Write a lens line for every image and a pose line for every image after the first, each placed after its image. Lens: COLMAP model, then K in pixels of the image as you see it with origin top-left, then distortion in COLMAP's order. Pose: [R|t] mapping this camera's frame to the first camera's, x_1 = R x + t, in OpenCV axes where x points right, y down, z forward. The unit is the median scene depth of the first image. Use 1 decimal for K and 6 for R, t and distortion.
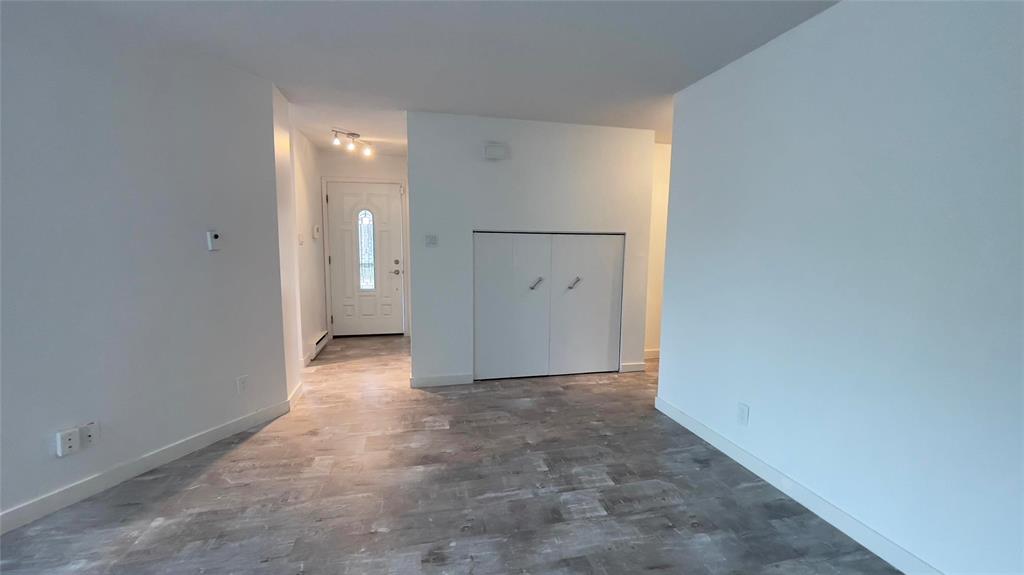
lens RADIAL K [[415.4, 0, 501.6], [0, 415.4, 286.3], [0, 0, 1]] dist [-0.010706, 0.006385]
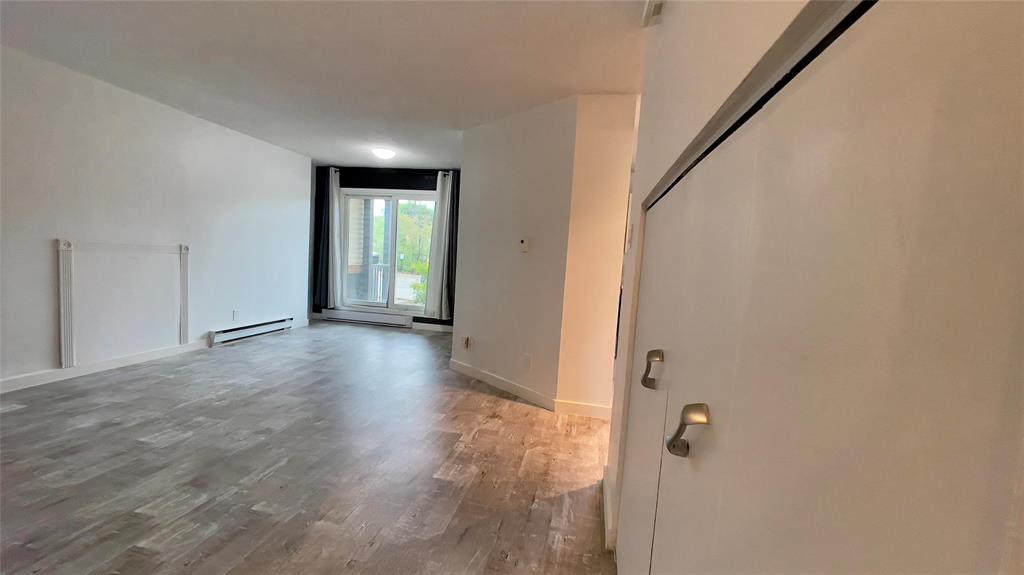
lens RADIAL K [[415.4, 0, 516.6], [0, 415.4, 286.3], [0, 0, 1]] dist [-0.010706, 0.006385]
pose [[-0.397273, 0.031188, -0.917170, 0.613675], [-0.163975, 0.980926, 0.104382, -0.127149], [0.902932, 0.191861, -0.384582, 1.676103]]
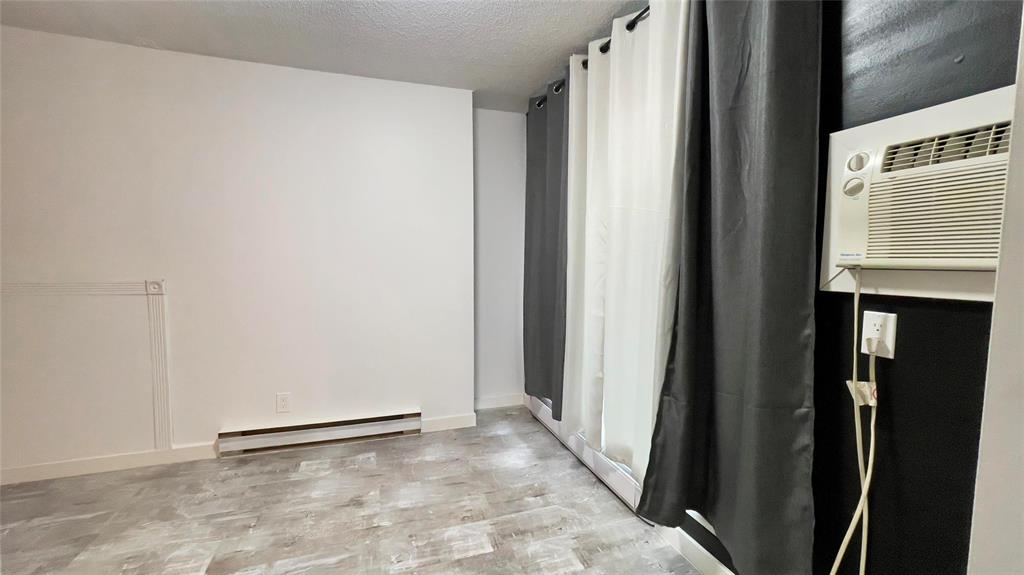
lens RADIAL K [[415.4, 0, 502.1], [0, 415.4, 283.5], [0, 0, 1]] dist [-0.010706, 0.006385]
pose [[-0.996834, -0.008292, -0.079072, -1.188279], [-0.021100, 0.986474, 0.162555, -0.058114], [0.076654, 0.163709, -0.983526, 0.766083]]
